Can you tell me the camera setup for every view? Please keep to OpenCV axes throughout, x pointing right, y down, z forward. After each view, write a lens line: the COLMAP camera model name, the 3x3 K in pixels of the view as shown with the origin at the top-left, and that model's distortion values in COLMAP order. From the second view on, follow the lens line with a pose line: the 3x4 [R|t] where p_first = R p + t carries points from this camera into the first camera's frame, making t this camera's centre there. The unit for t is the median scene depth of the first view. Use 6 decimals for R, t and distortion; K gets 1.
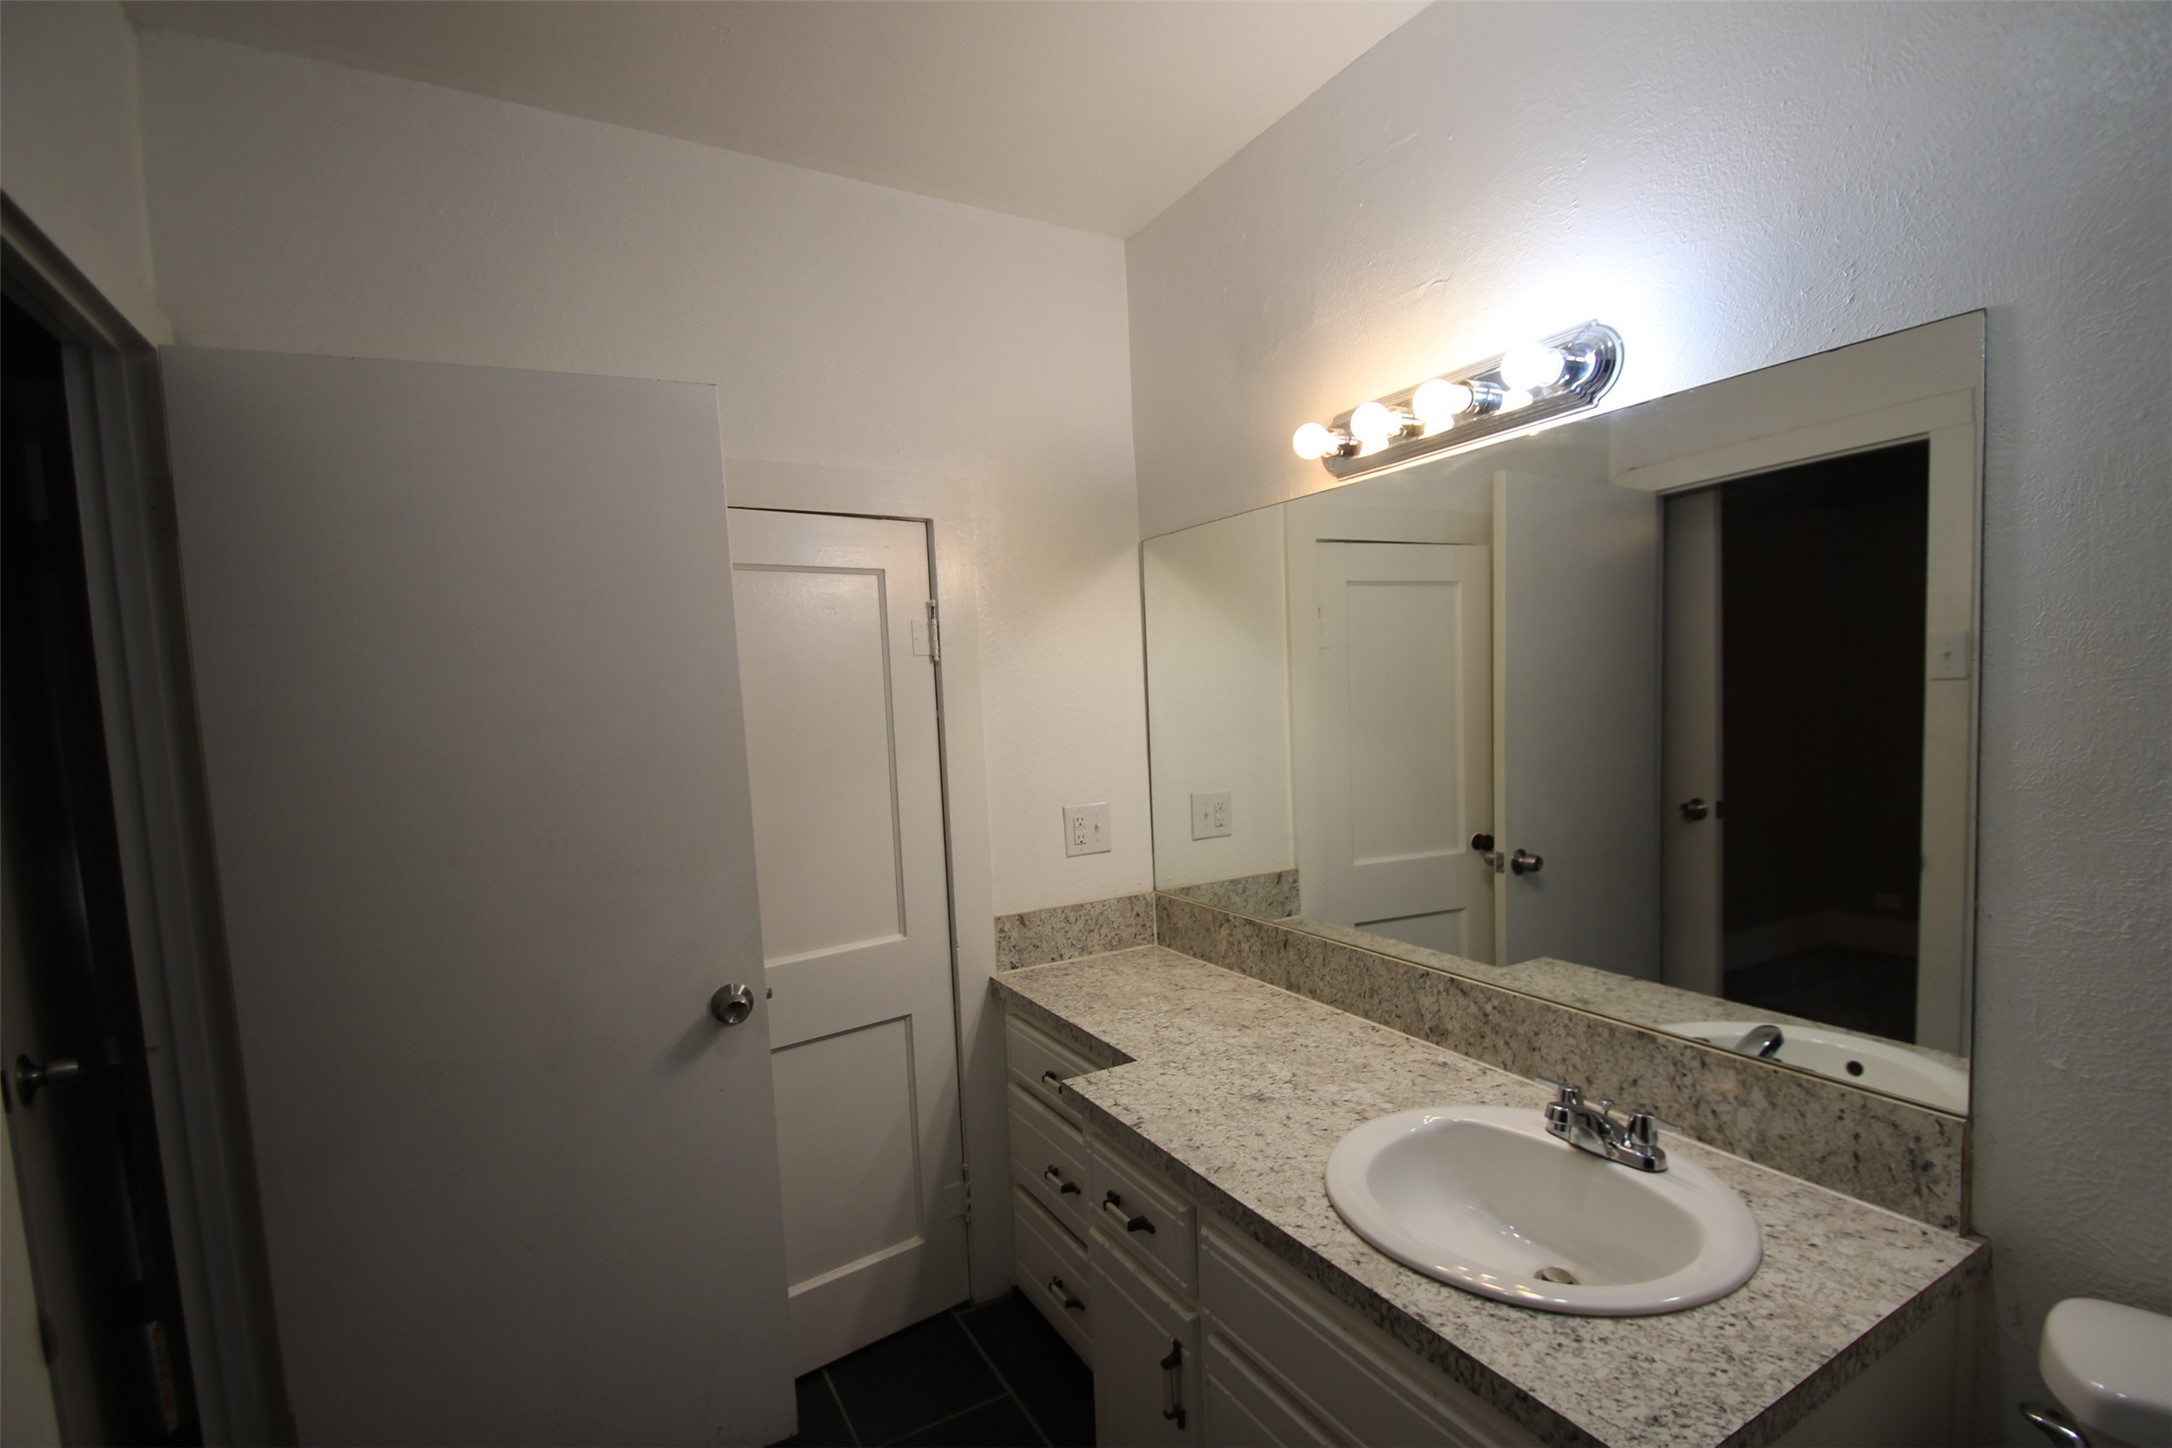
lens RADIAL K [[1012.9, 0, 1100.4], [0, 1012.9, 762.4], [0, 0, 1]] dist [0.017548, -0.020247]
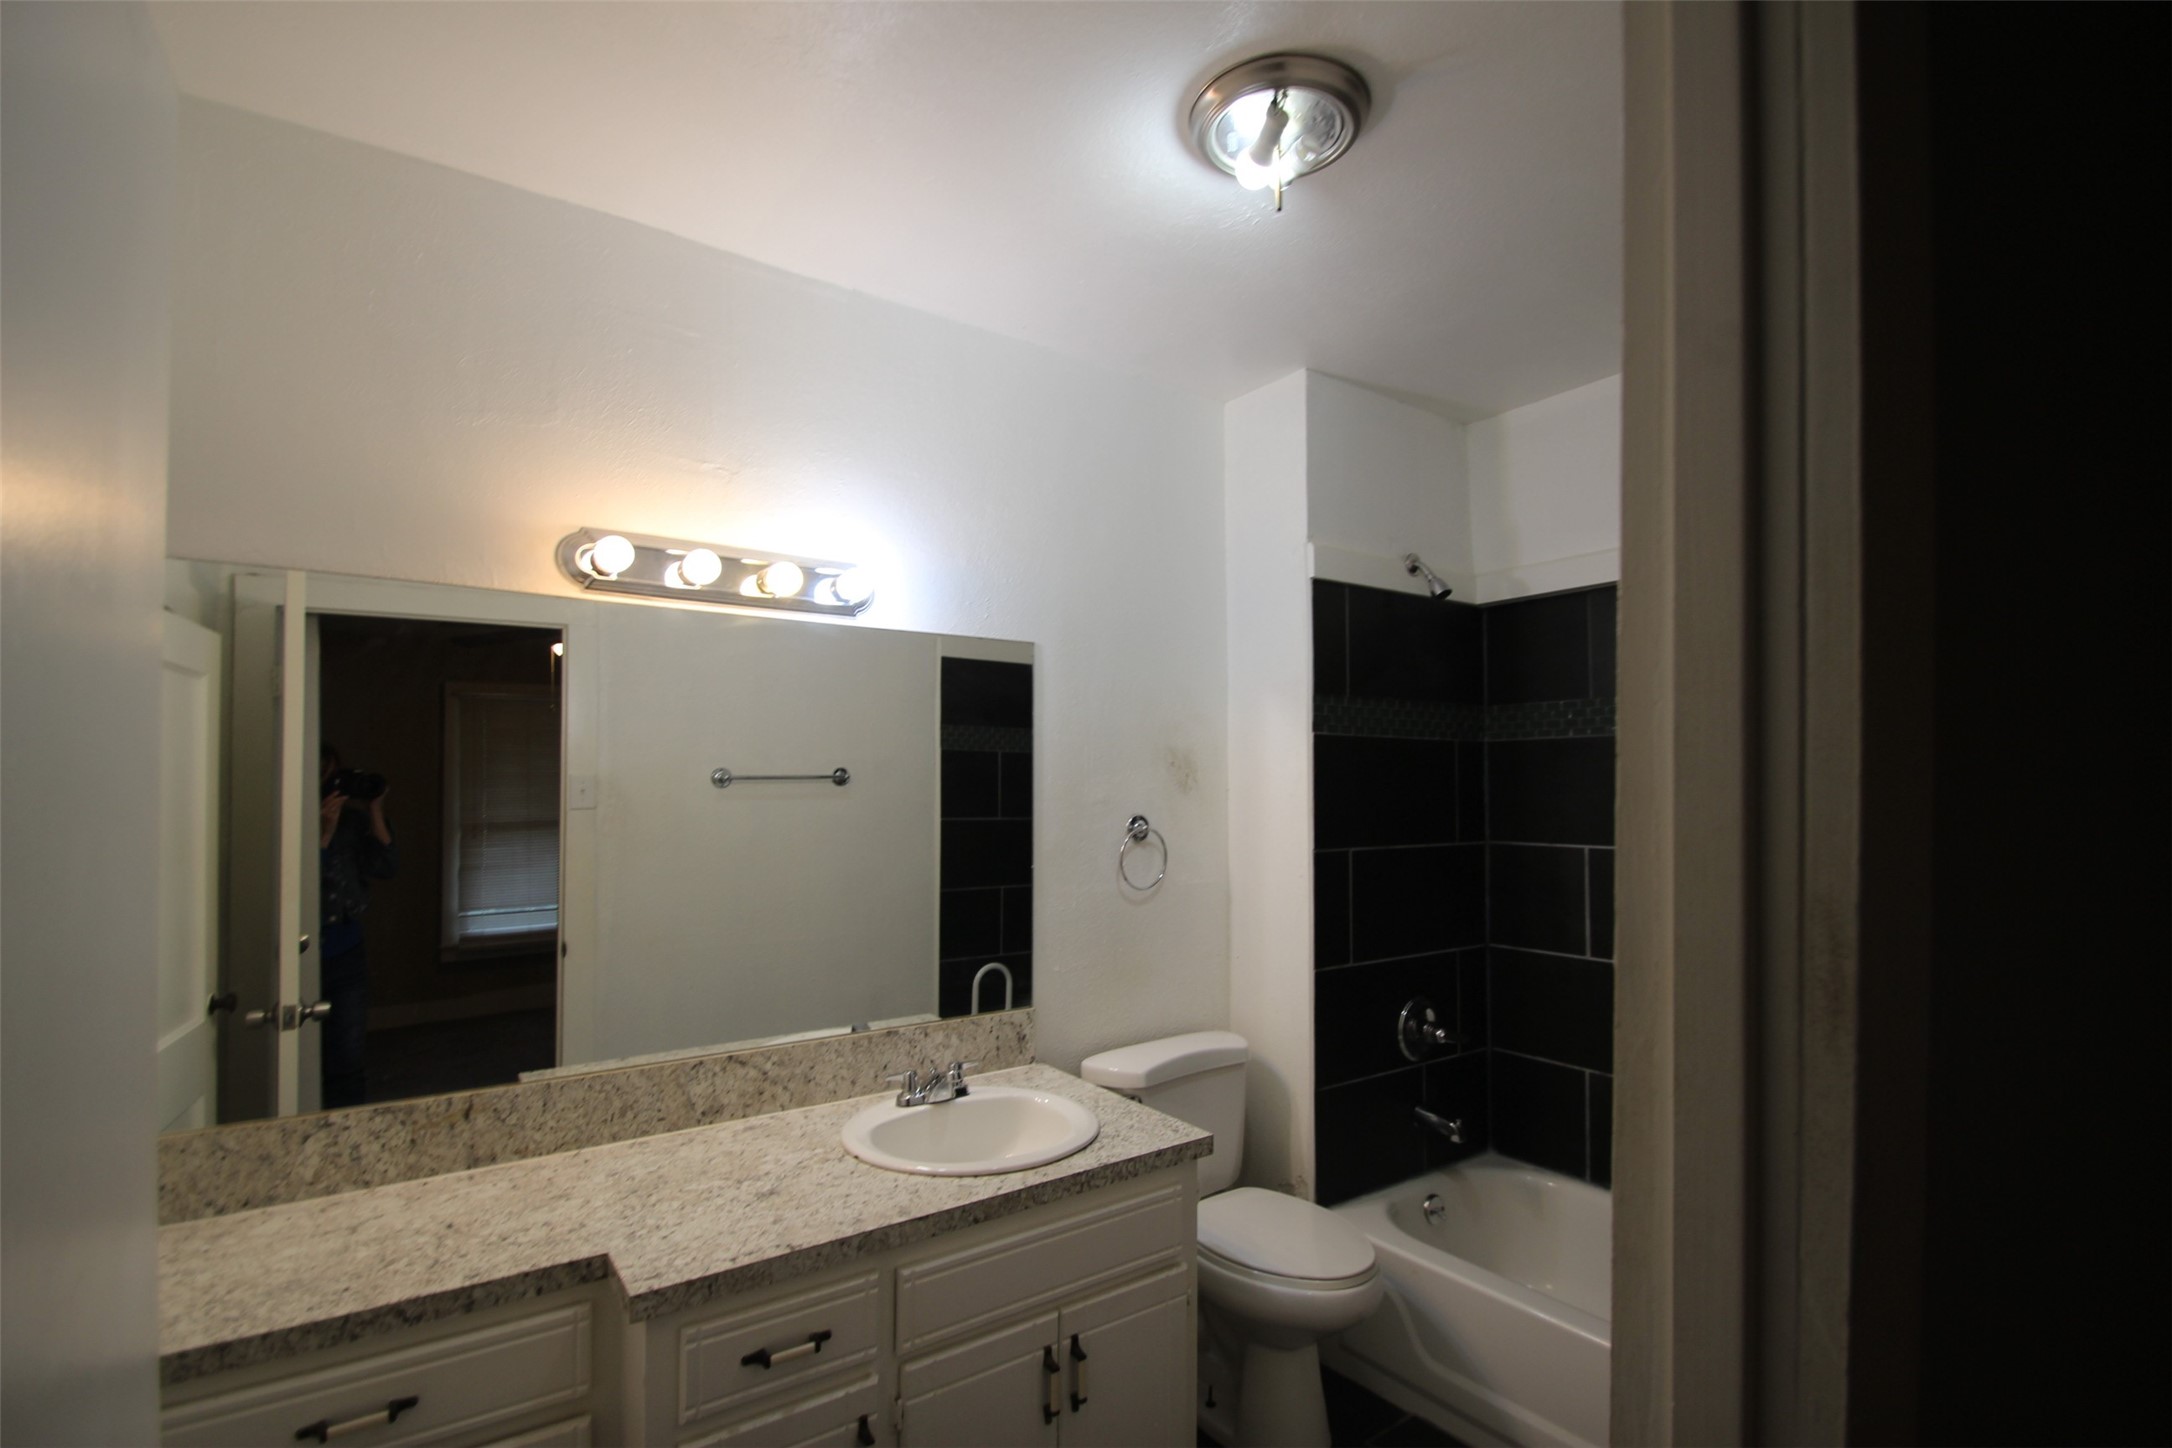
lens RADIAL K [[1012.9, 0, 1100.4], [0, 1012.9, 762.4], [0, 0, 1]] dist [0.017548, -0.020247]
pose [[-0.101437, 0.062178, 0.992897, -0.867184], [0.075964, 0.995615, -0.054588, -0.024137], [-0.991938, 0.069887, -0.105715, 0.685833]]
